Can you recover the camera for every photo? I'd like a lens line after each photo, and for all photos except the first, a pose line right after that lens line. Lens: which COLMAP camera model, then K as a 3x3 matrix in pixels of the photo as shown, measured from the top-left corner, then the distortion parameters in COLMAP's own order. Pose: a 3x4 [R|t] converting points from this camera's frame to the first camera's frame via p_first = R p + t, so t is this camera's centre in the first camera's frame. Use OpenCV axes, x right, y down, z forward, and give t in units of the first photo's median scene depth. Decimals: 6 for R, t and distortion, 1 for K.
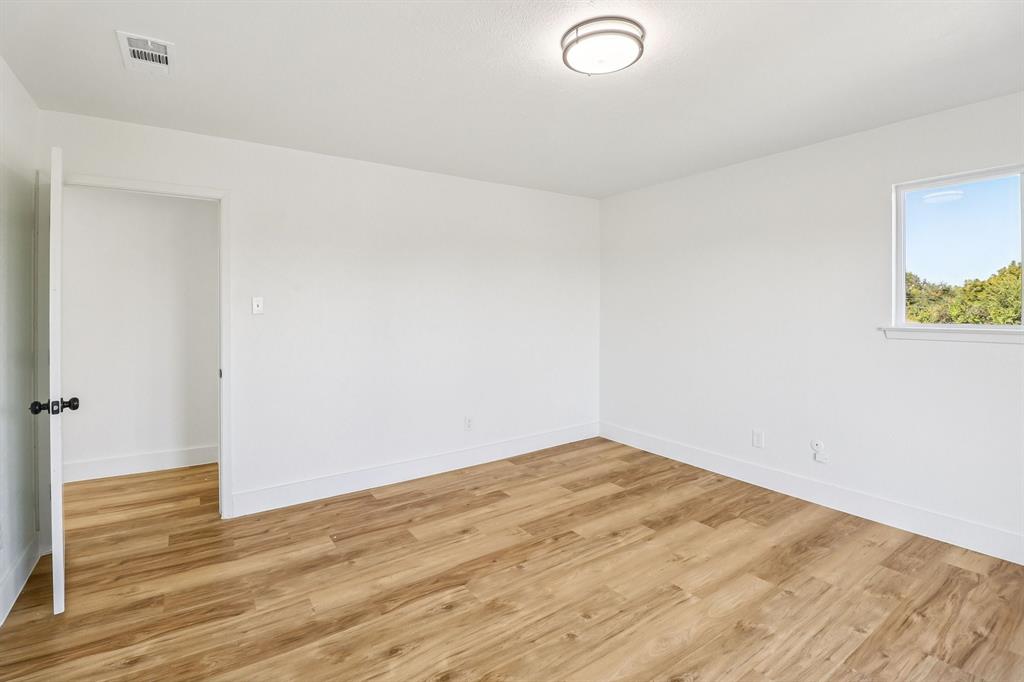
lens RADIAL K [[474.2, 0, 512.3], [0, 474.2, 309.7], [0, 0, 1]] dist [-0.038169, -0.000036]
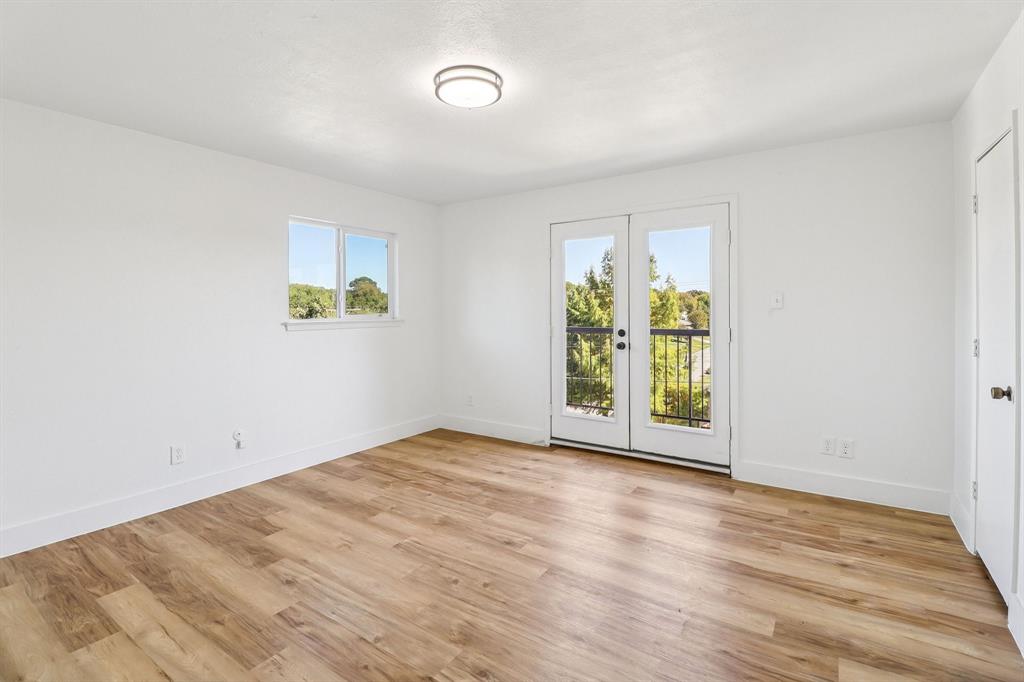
lens RADIAL K [[509.1, 0, 471.3], [0, 509.1, 301.6], [0, 0, 1]] dist [-0.044797, -0.000157]
pose [[-0.344611, 0.009667, 0.938696, -0.741178], [0.012777, 0.999903, -0.005607, -0.007991], [-0.938659, 0.010062, -0.344701, 1.021769]]
